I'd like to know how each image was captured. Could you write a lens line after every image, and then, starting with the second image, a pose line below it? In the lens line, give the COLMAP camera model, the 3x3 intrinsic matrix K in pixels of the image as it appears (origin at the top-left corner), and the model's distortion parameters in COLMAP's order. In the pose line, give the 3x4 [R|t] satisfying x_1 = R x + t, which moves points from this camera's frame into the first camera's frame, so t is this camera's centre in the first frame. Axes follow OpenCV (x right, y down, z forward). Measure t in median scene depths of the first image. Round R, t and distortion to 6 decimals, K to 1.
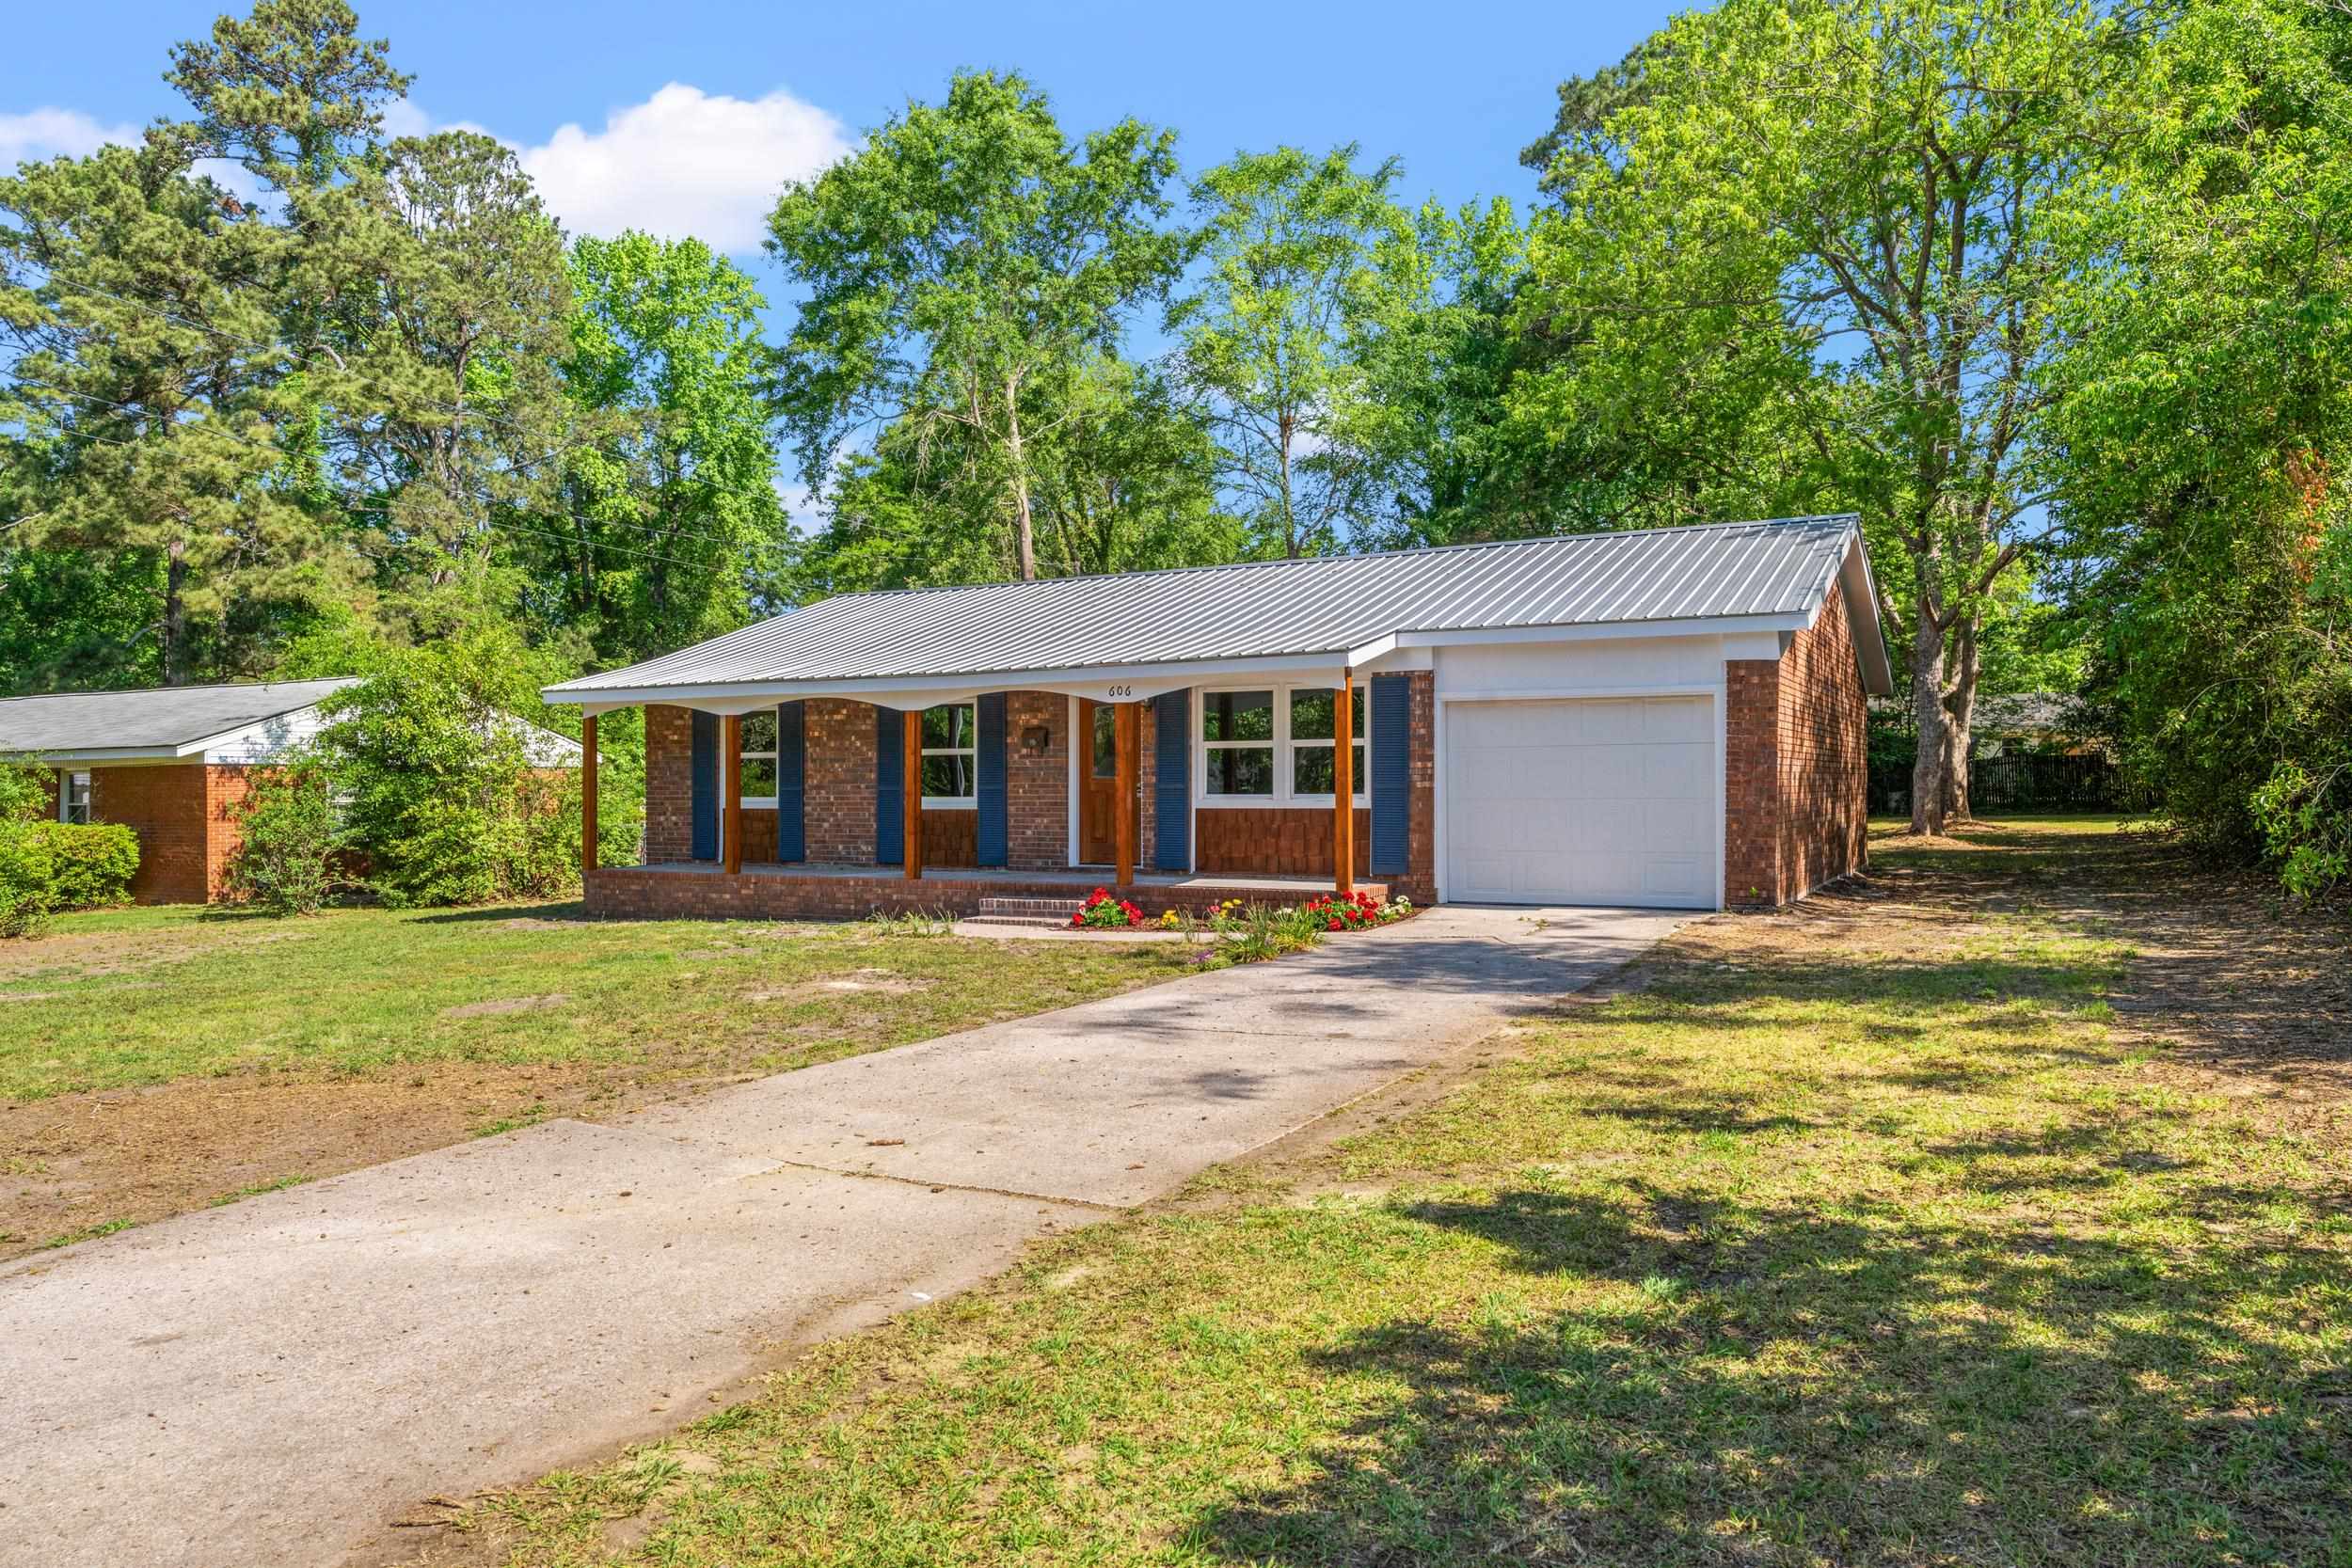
lens RADIAL K [[1643.5, 0, 1182.5], [0, 1643.5, 777.4], [0, 0, 1]] dist [-0.017060, 0.007529]
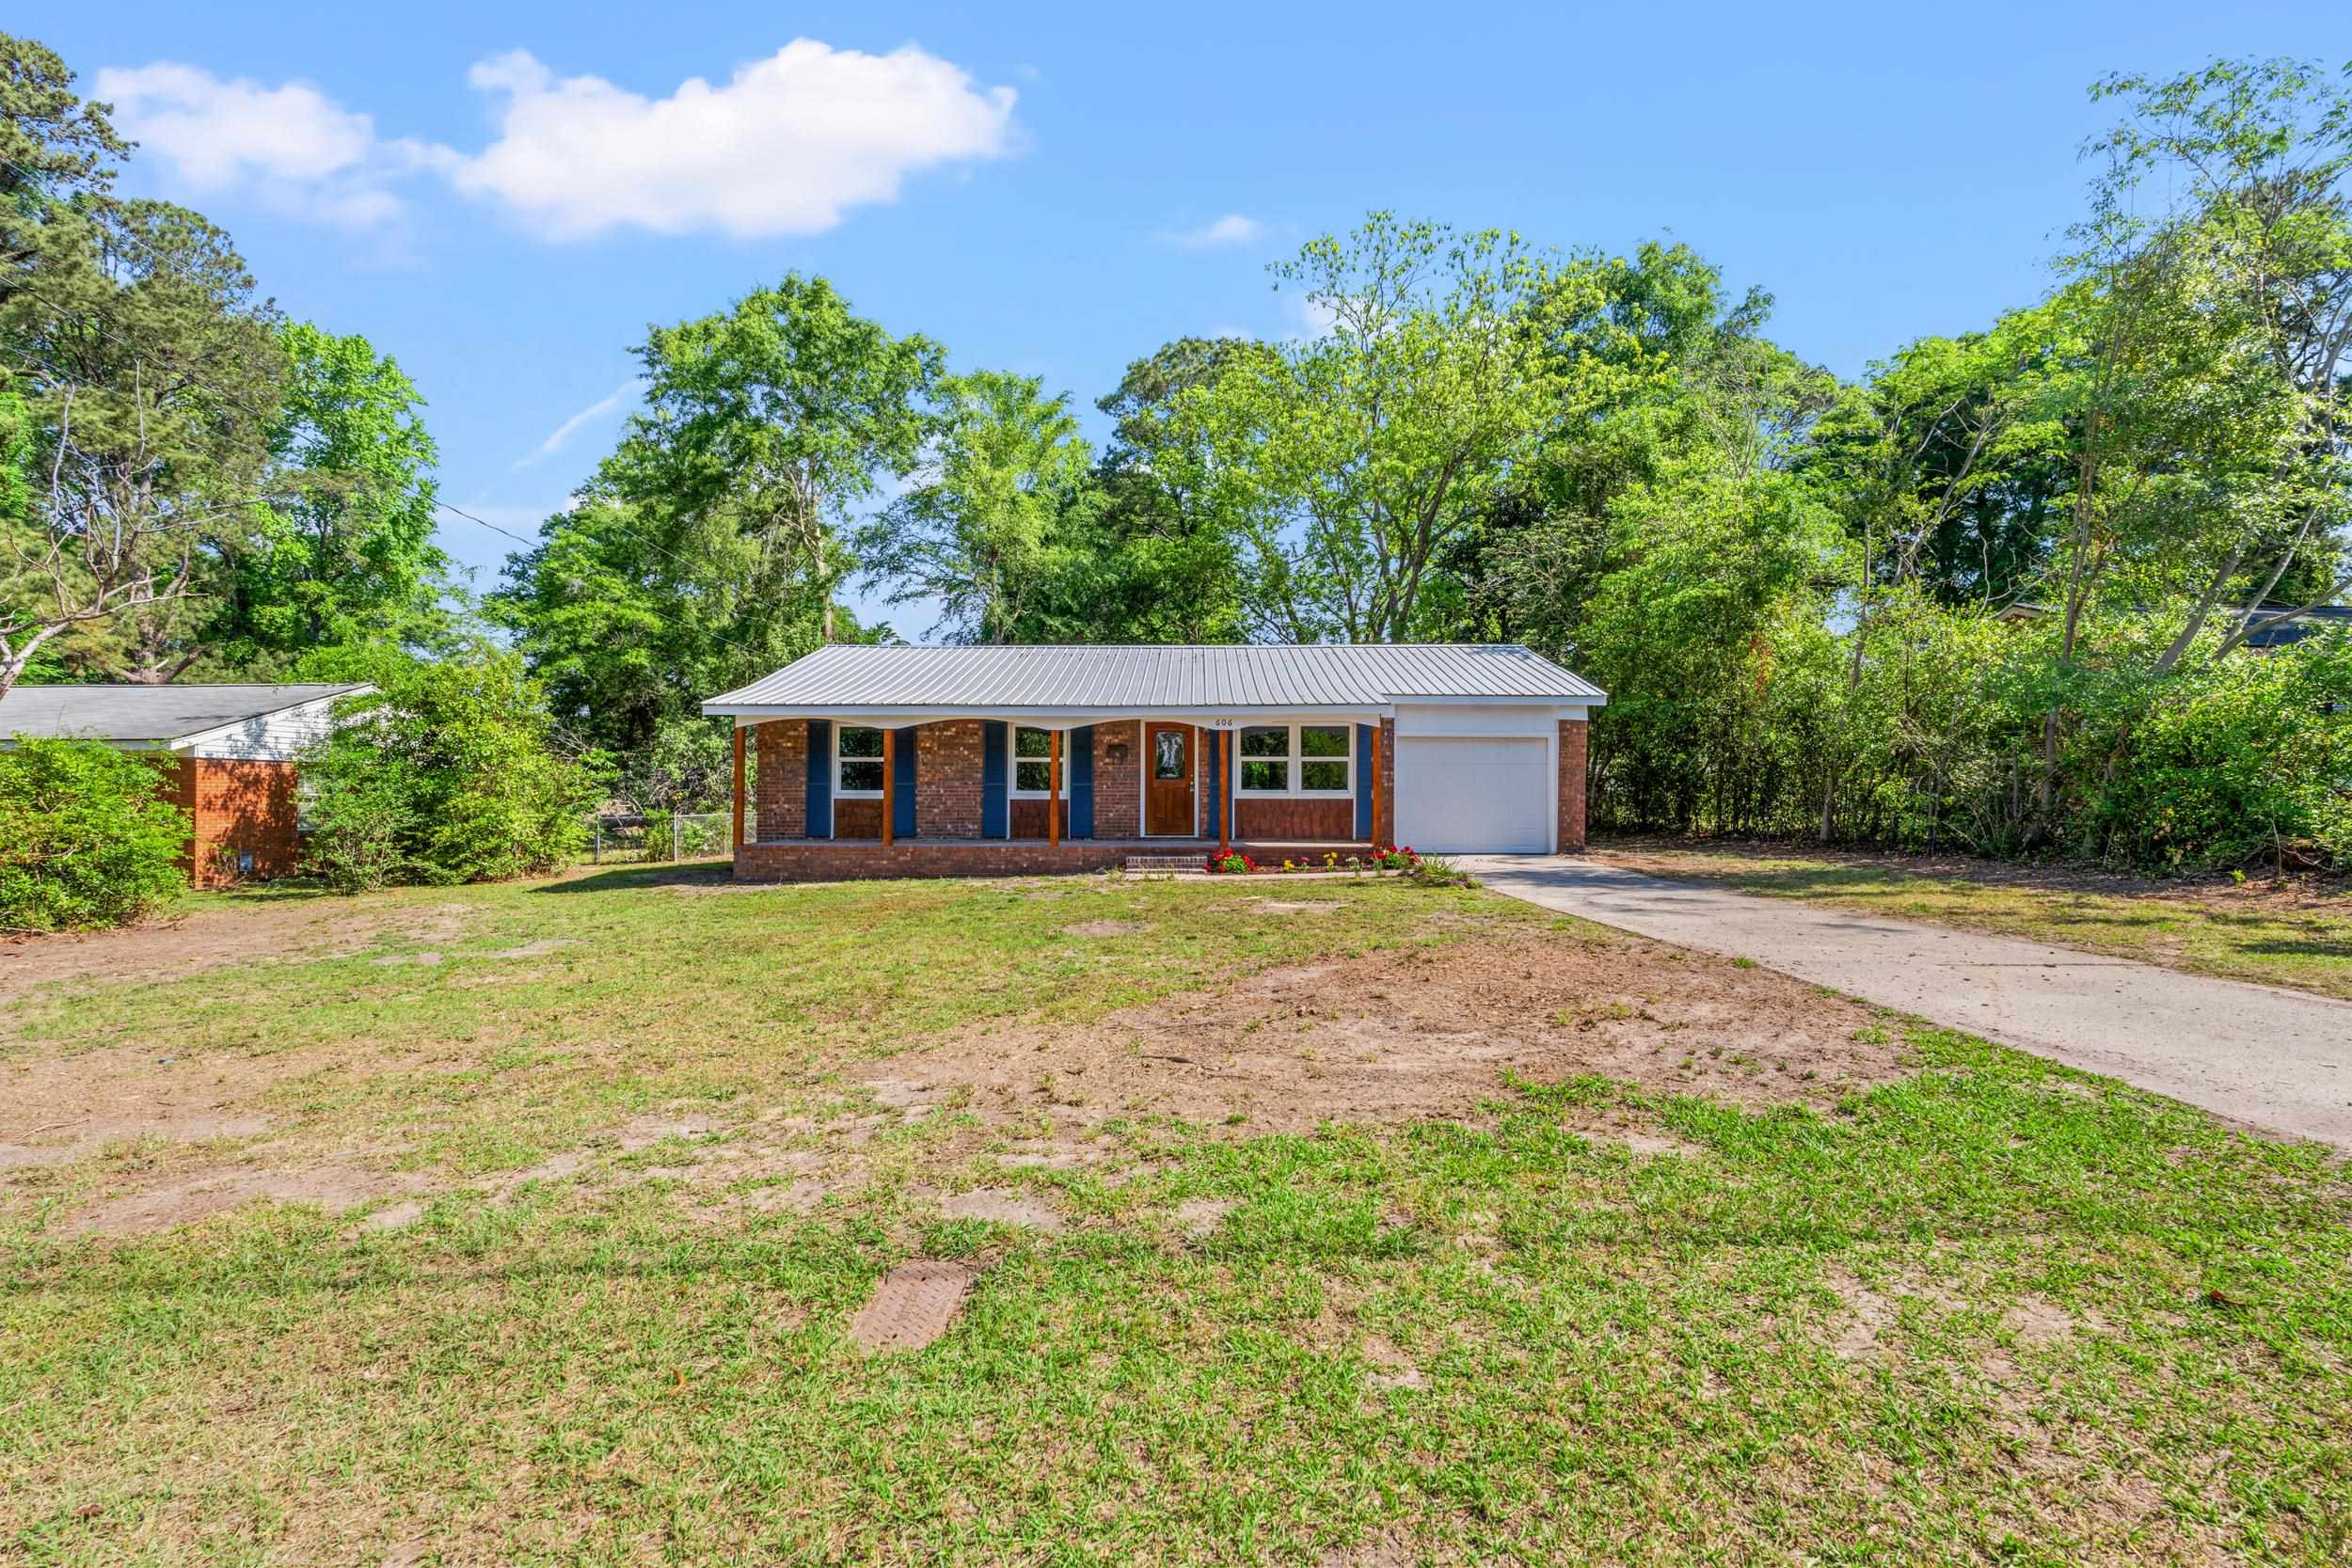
lens RADIAL K [[1034.4, 0, 1182.8], [0, 1034.4, 778.9], [0, 0, 1]] dist [-0.005272, 0.000875]
pose [[0.880347, 0.011163, 0.474200, -0.447411], [-0.008446, 0.999933, -0.007859, 0.006938], [-0.474256, 0.002914, 0.880382, 0.123089]]
